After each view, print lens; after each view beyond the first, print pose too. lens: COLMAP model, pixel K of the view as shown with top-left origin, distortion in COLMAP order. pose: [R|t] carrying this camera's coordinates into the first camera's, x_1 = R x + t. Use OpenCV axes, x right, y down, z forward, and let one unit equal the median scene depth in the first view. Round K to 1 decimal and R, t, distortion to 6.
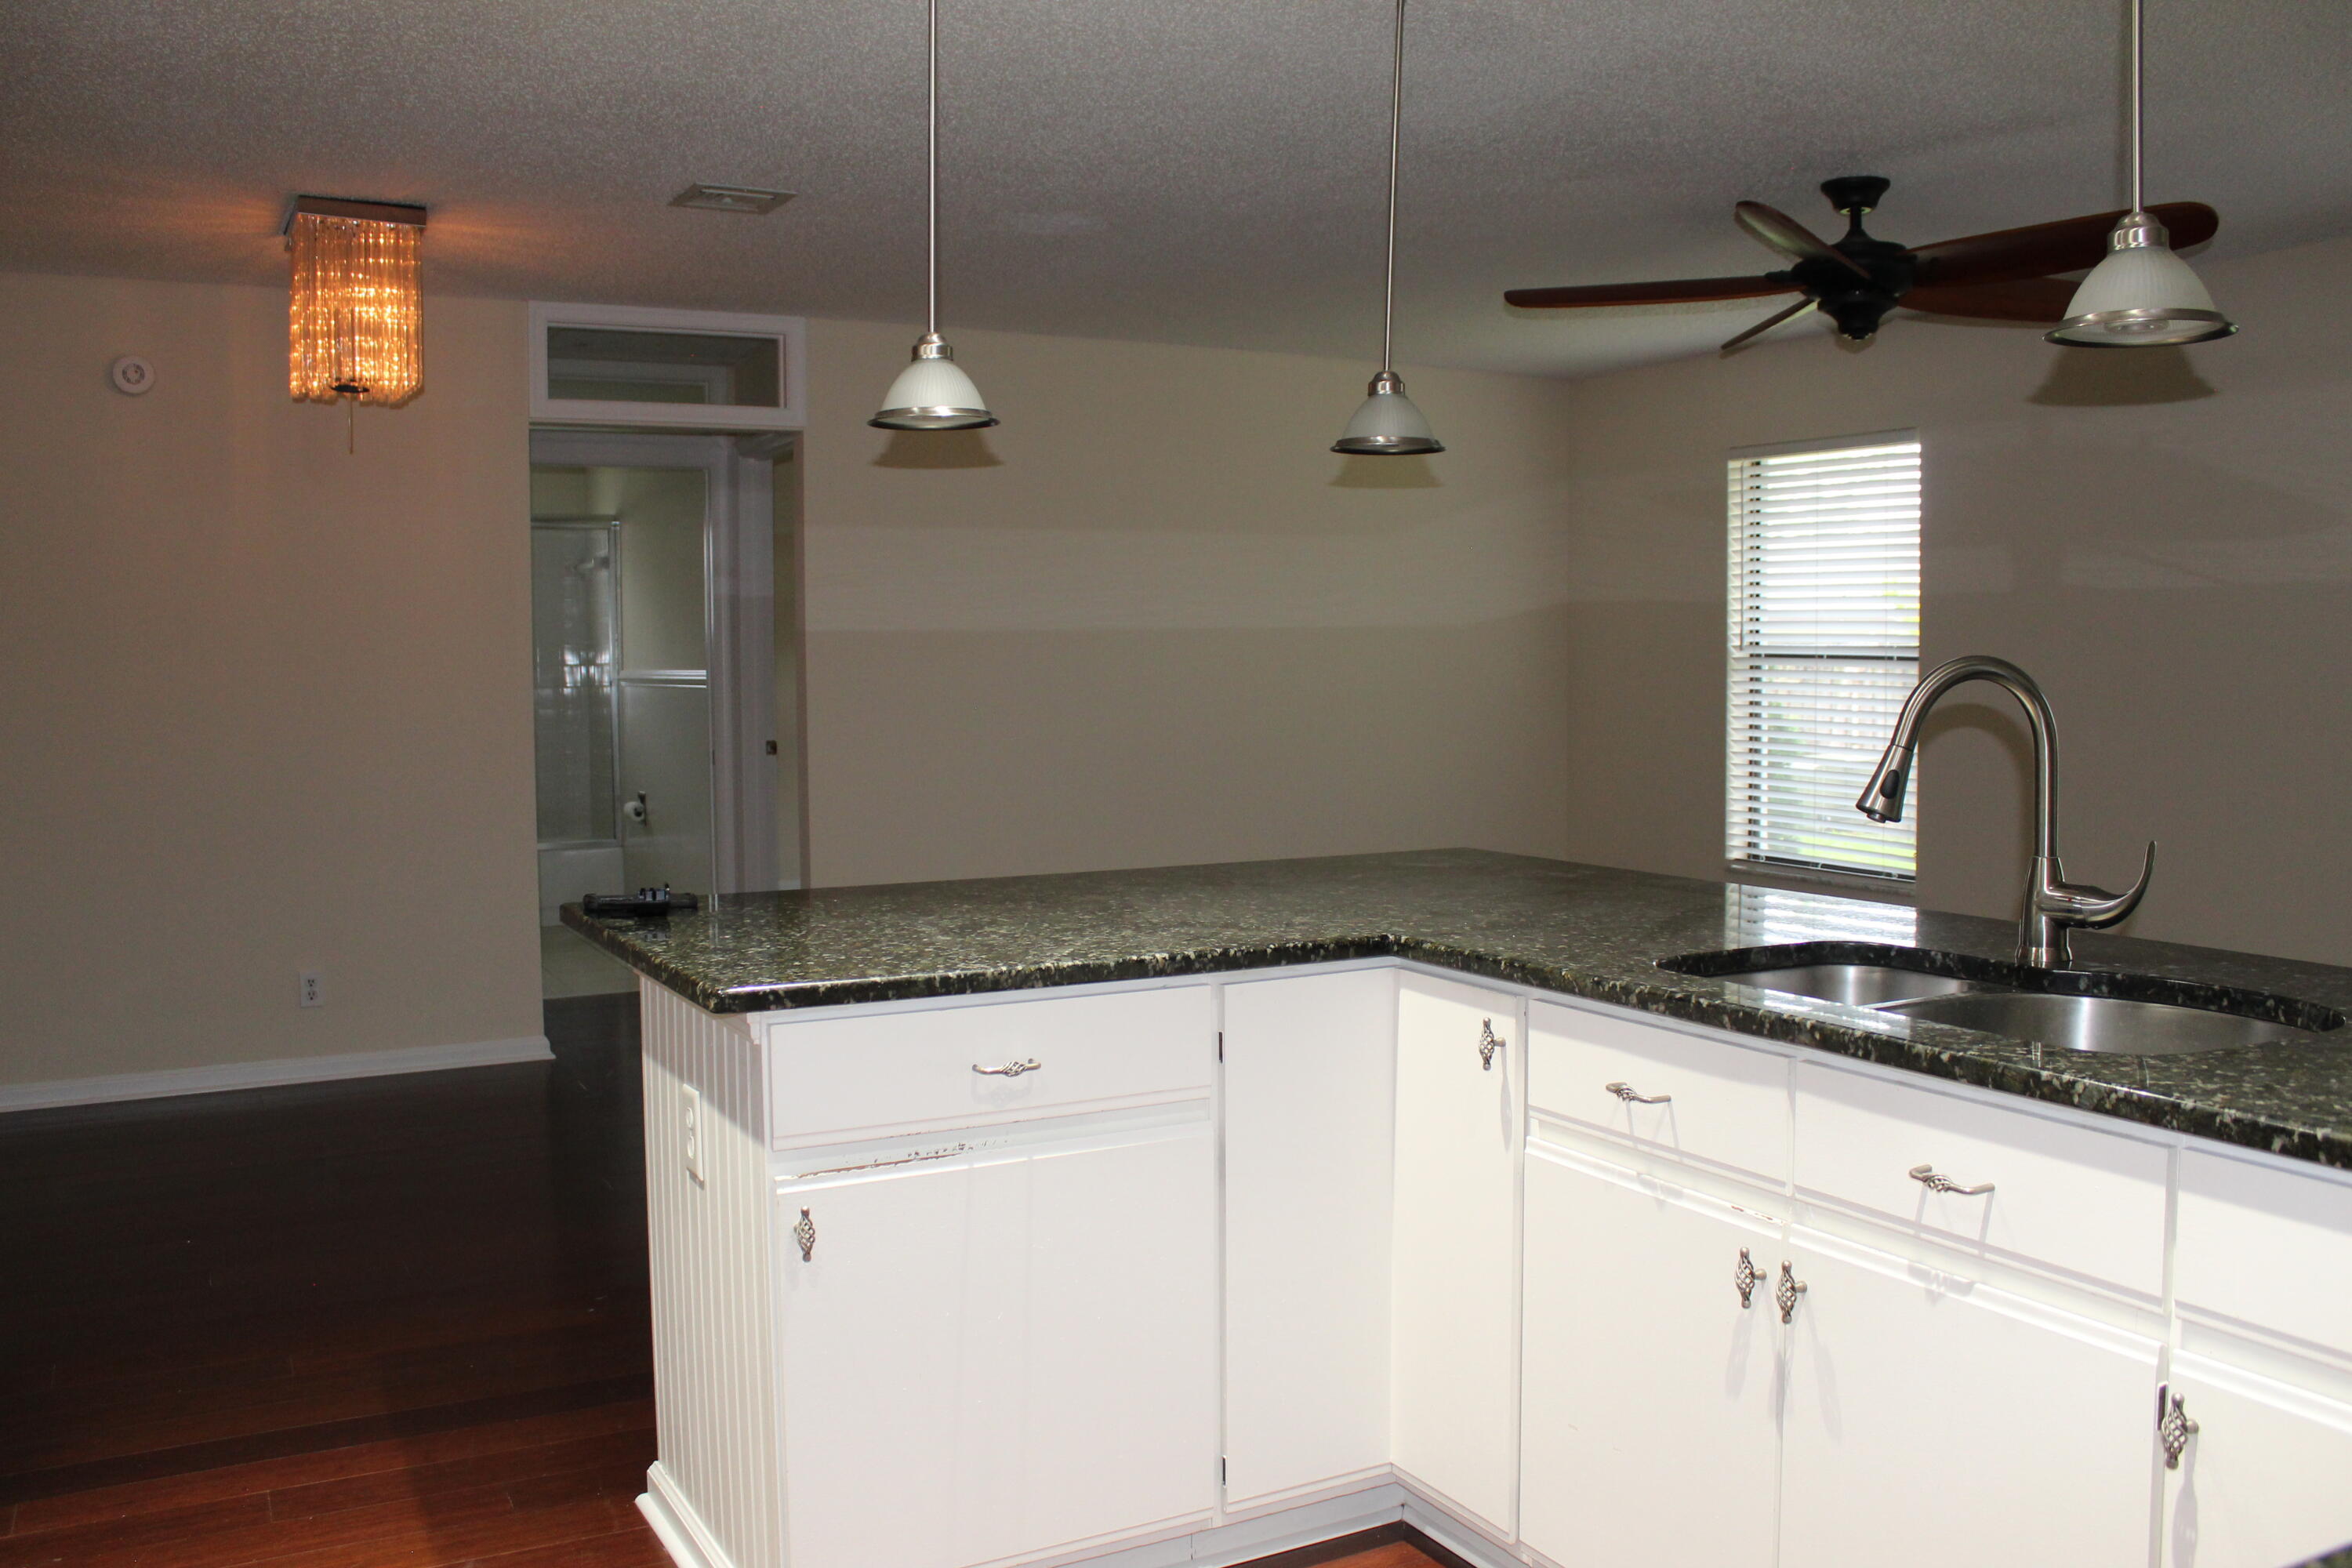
lens RADIAL K [[1979.6, 0, 1176.0], [0, 1979.6, 784.0], [0, 0, 1]] dist [-0.118650, 0.008535]
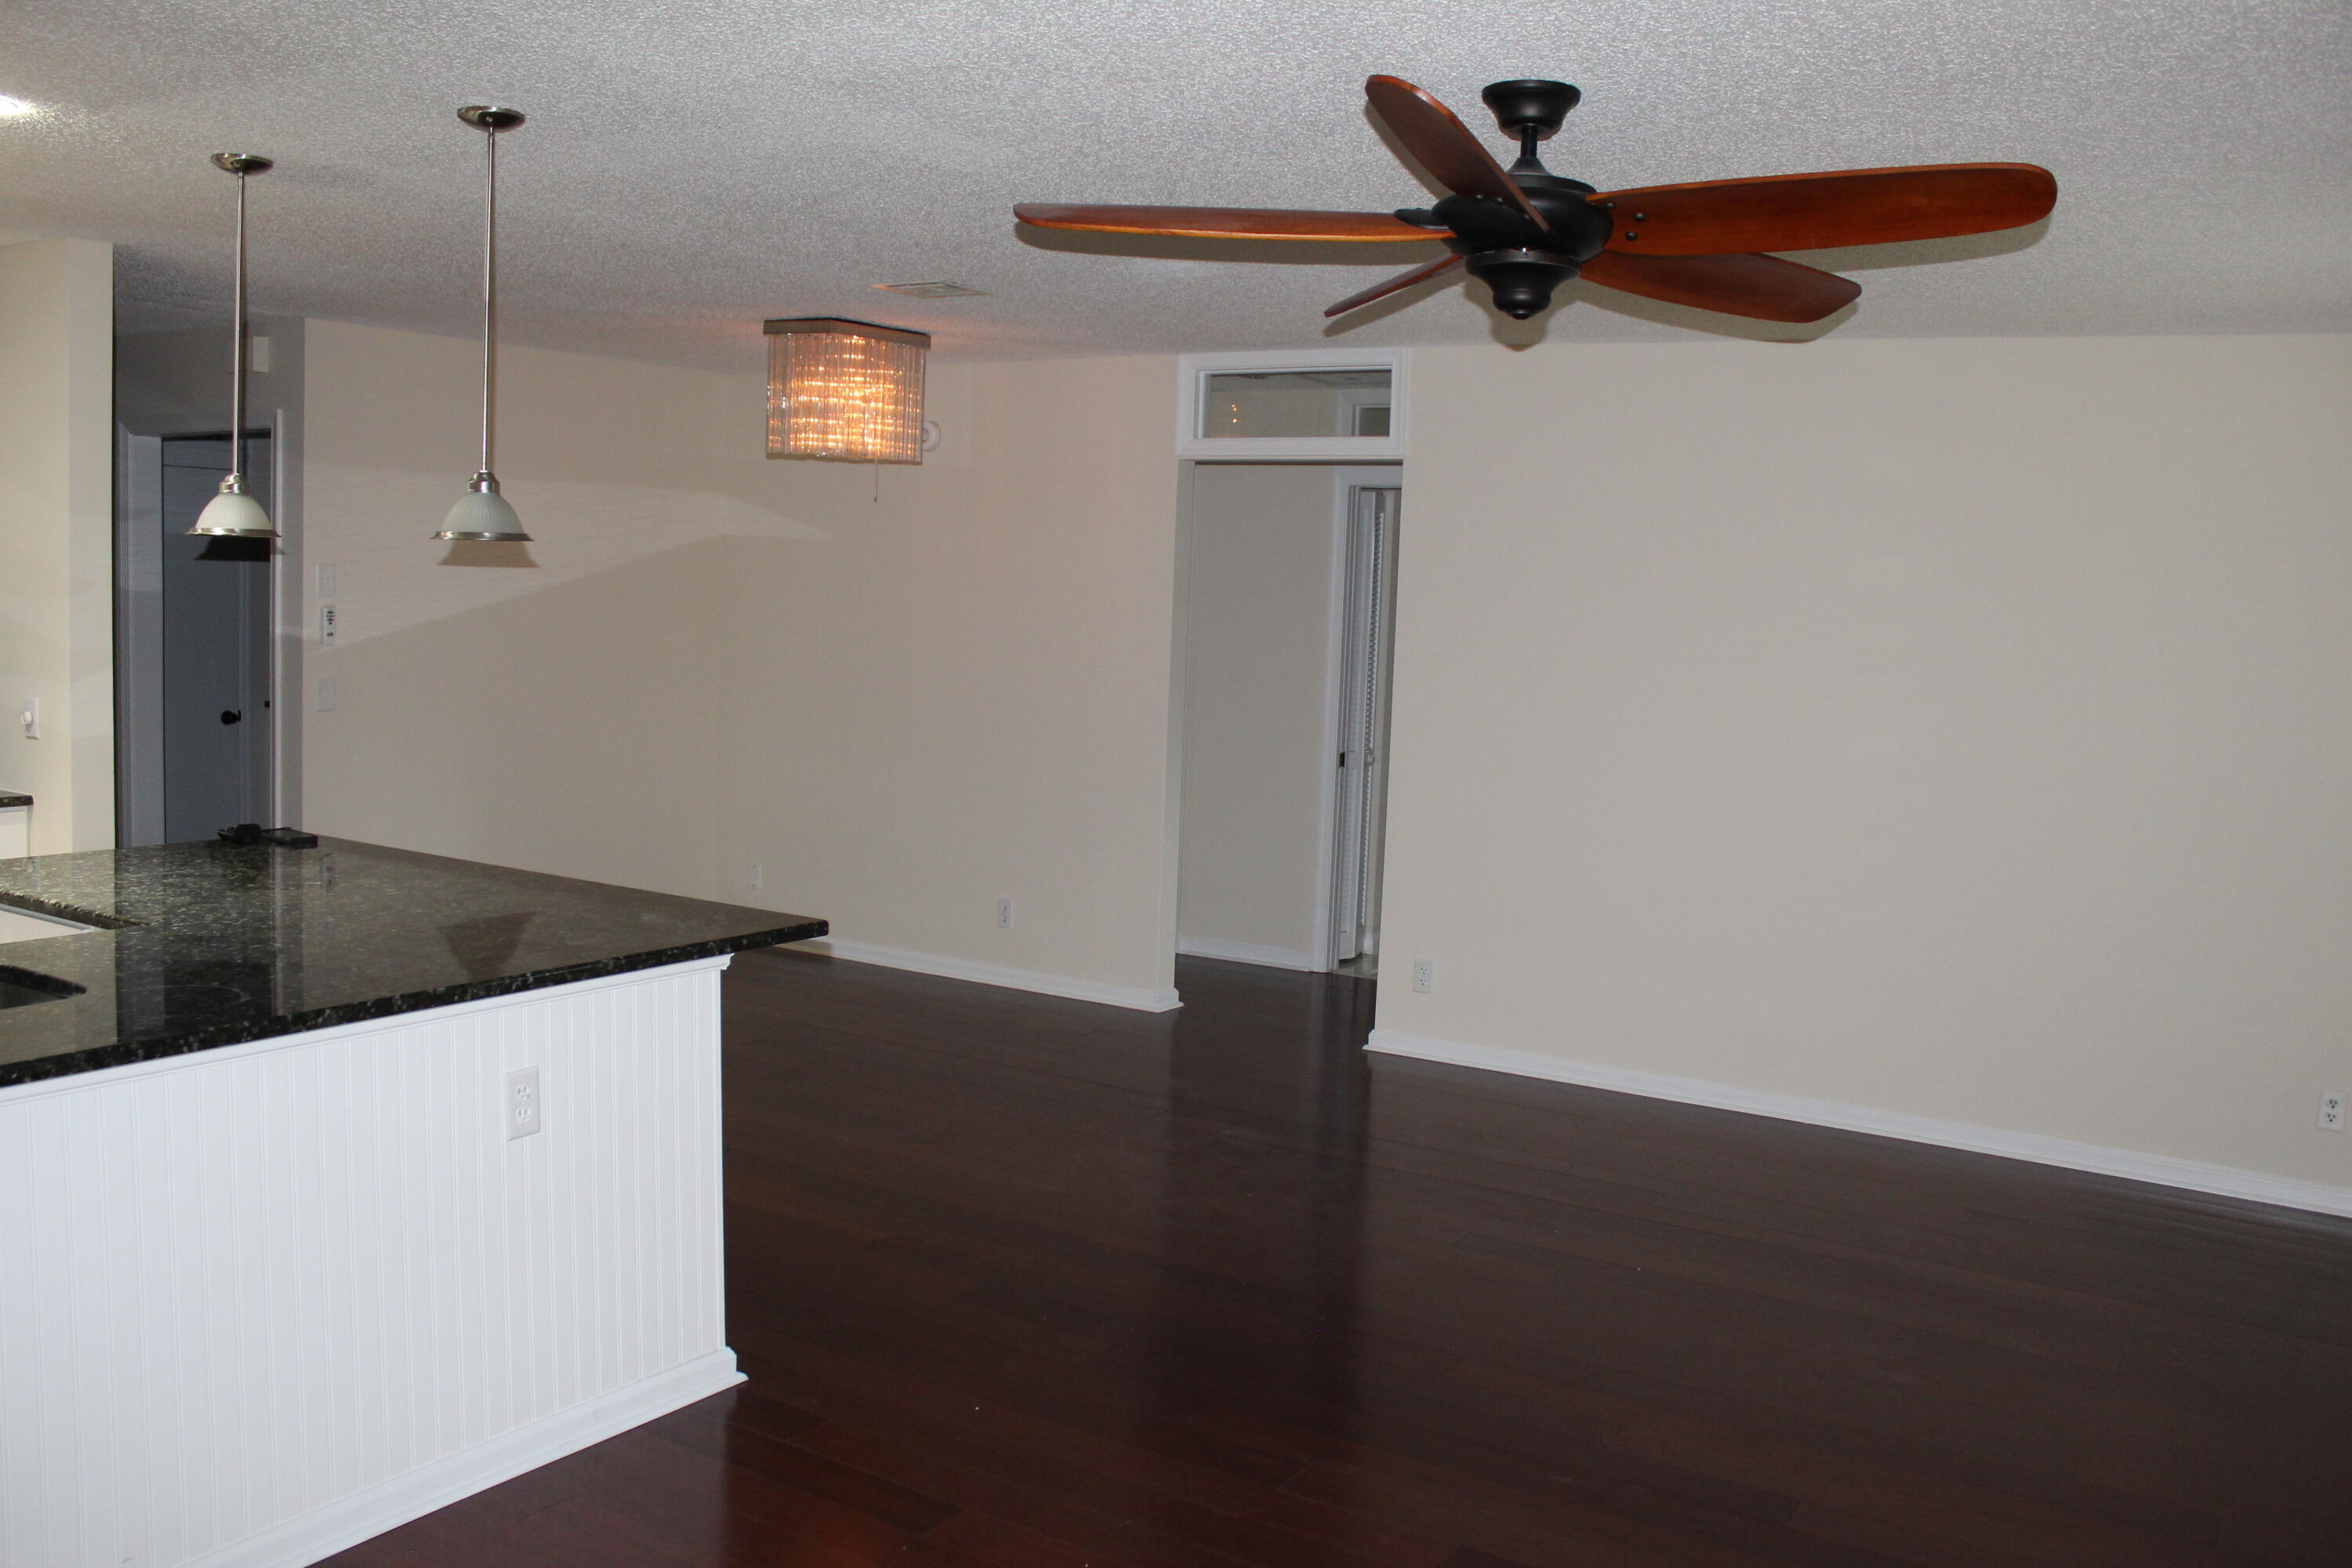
lens RADIAL K [[1979.6, 0, 1176.0], [0, 1979.6, 784.0], [0, 0, 1]] dist [-0.118650, 0.008535]
pose [[0.490556, 0.116721, -0.863557, 0.911000], [-0.101001, 0.991926, 0.076696, -0.109068], [0.865537, 0.049596, 0.498384, 0.549043]]
